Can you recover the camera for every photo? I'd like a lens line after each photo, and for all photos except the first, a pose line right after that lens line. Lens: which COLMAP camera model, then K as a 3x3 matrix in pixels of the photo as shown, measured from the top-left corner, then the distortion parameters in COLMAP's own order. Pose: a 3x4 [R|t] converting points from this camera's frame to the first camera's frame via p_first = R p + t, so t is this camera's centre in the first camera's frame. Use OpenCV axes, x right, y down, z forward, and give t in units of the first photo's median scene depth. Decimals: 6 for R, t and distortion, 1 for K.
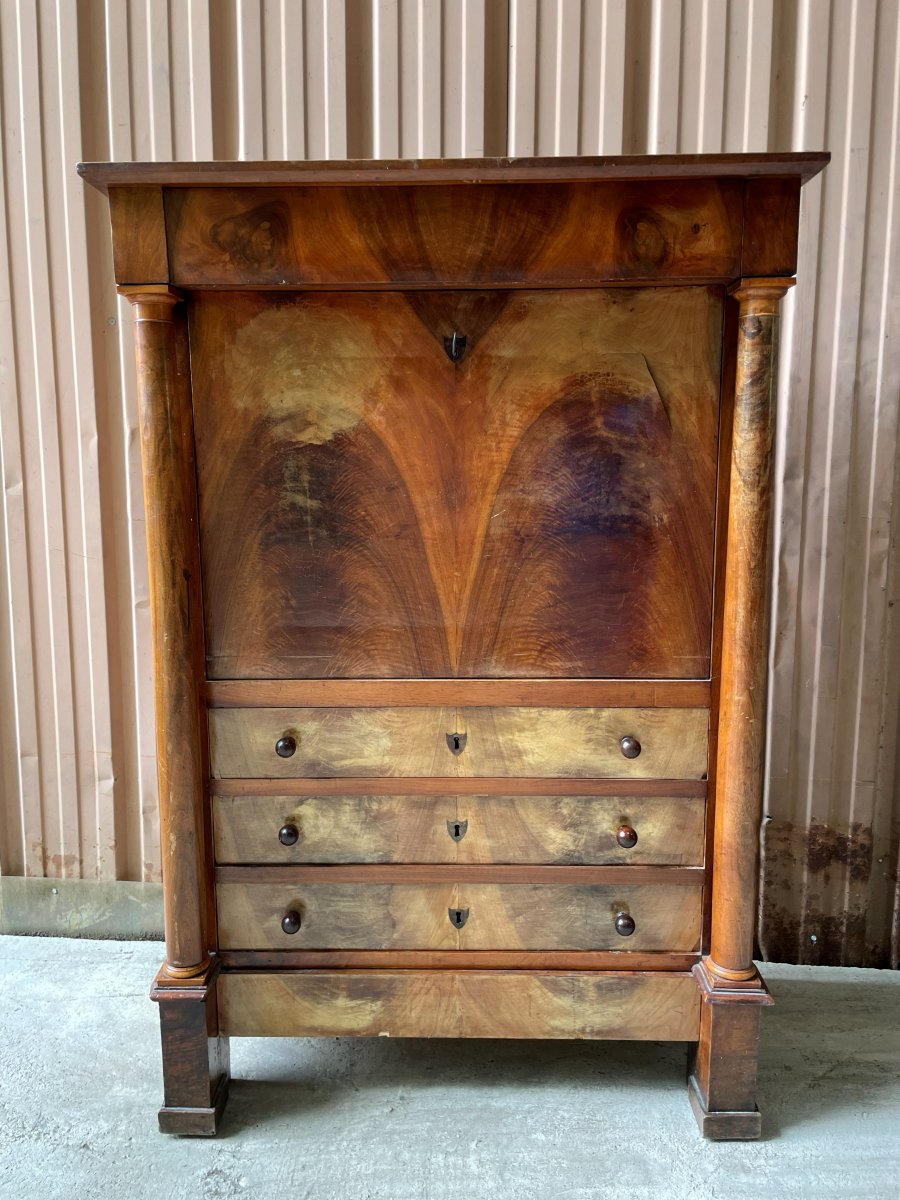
lens RADIAL K [[928.4, 0, 445.6], [0, 928.4, 593.6], [0, 0, 1]] dist [0.062298, -0.079310]
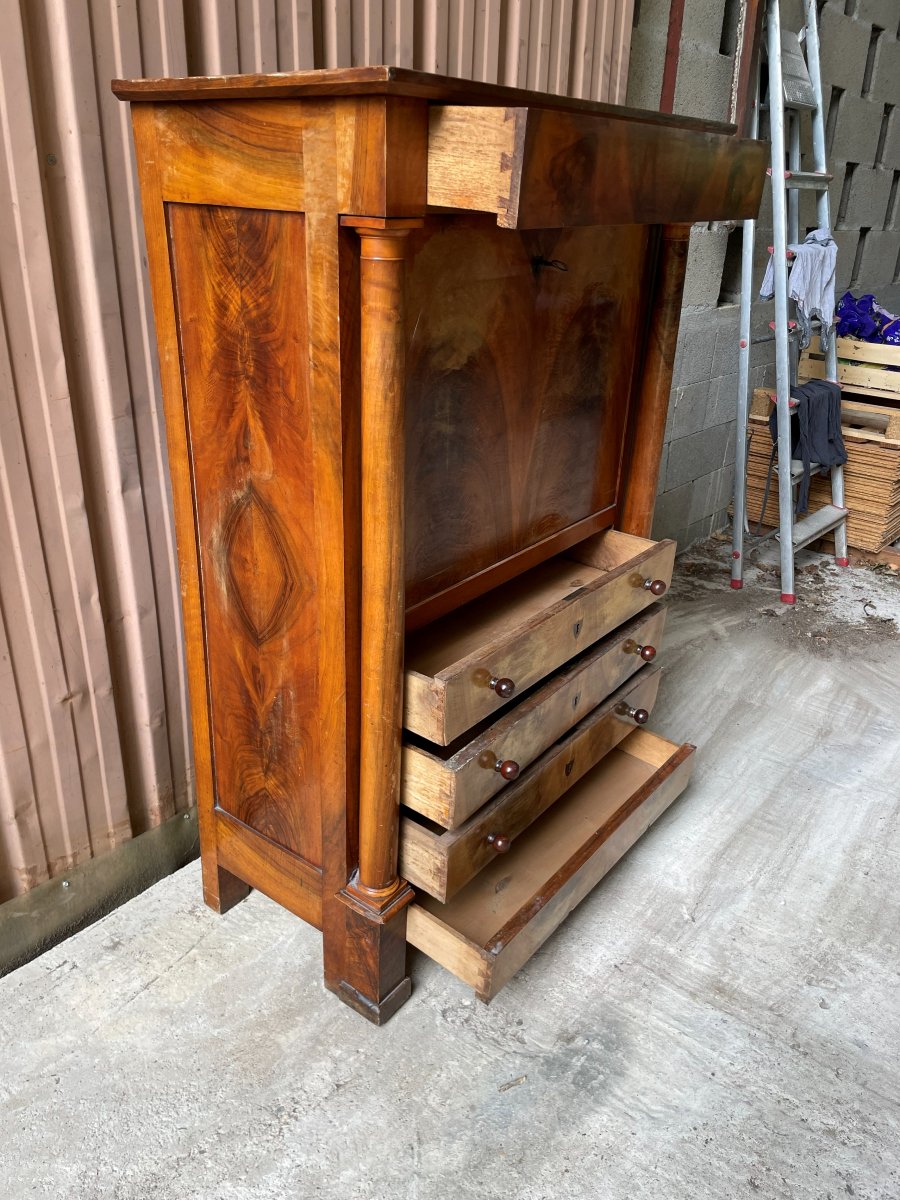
lens RADIAL K [[928.4, 0, 448.7], [0, 928.4, 592.7], [0, 0, 1]] dist [0.062298, -0.079310]
pose [[0.574391, -0.308280, 0.758313, -0.909479], [0.080685, 0.943185, 0.322322, -0.239304], [-0.814595, -0.123954, 0.566631, 0.375957]]
